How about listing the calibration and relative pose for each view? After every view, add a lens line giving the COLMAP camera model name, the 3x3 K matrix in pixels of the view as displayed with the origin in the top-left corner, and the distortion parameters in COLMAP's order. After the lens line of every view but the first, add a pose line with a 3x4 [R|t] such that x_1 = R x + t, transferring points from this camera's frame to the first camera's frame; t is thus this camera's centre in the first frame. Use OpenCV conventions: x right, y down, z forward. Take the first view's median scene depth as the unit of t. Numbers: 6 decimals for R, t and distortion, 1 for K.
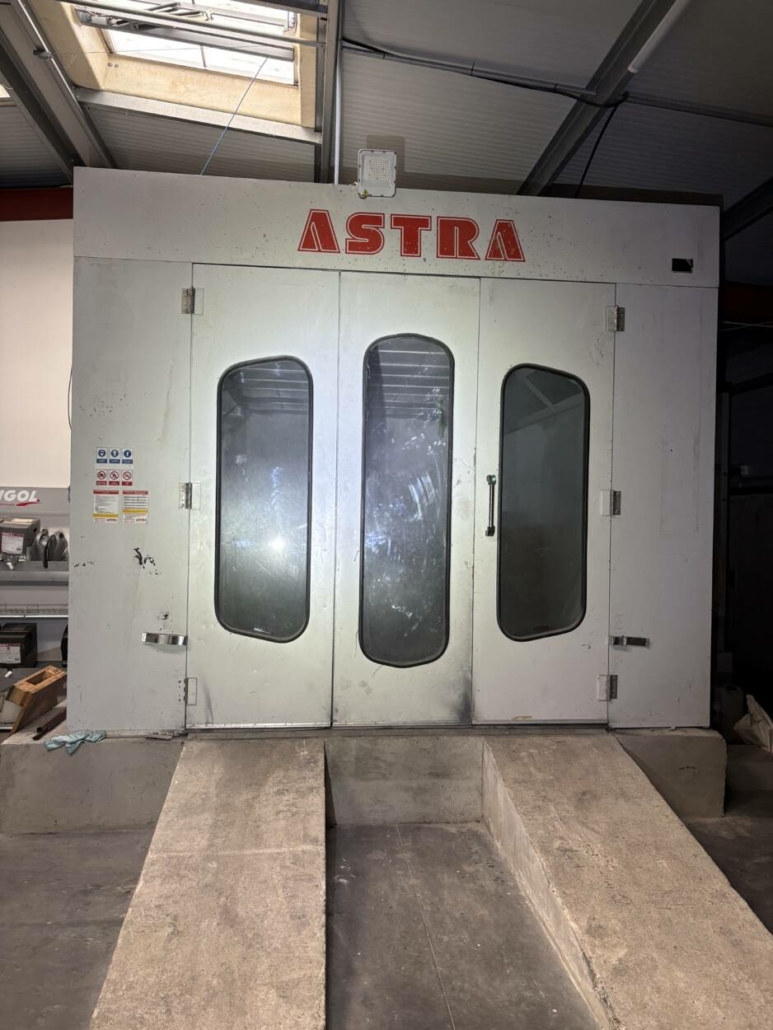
lens RADIAL K [[768.6, 0, 380.8], [0, 768.6, 522.6], [0, 0, 1]] dist [-0.001135, -0.009171]
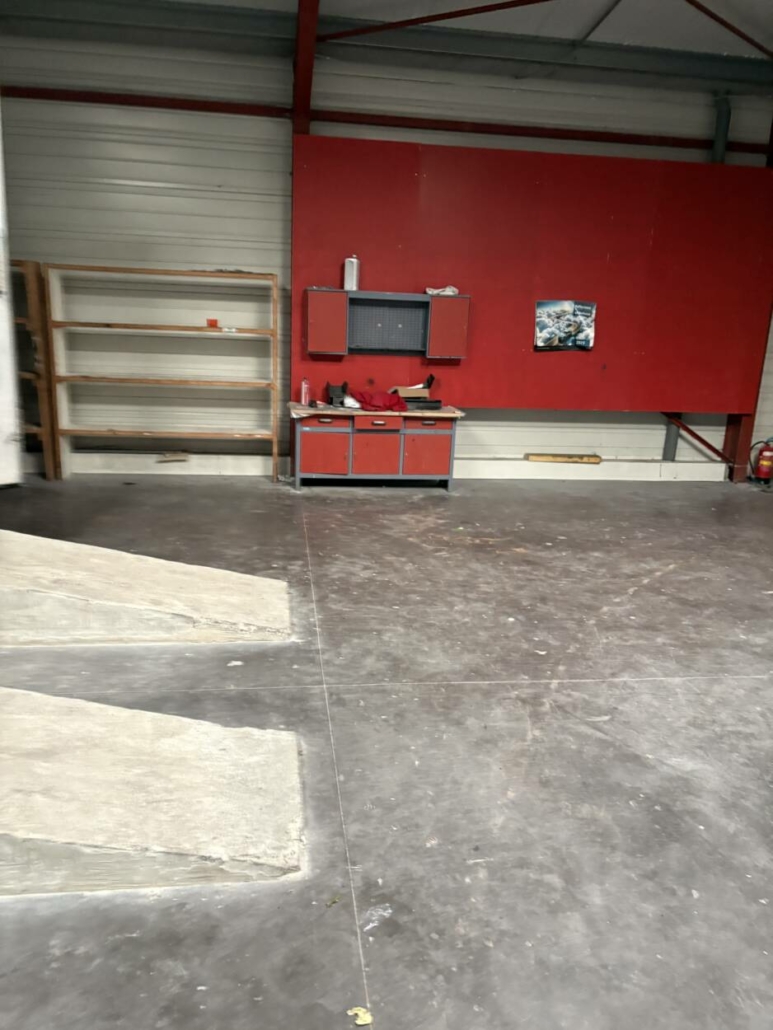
lens RADIAL K [[768.6, 0, 380.8], [0, 768.6, 522.6], [0, 0, 1]] dist [-0.001135, -0.009171]
pose [[-0.026317, -0.276561, 0.960636, -0.835398], [-0.034414, 0.960650, 0.275622, 0.024210], [-0.999061, -0.025806, -0.034799, 0.587196]]
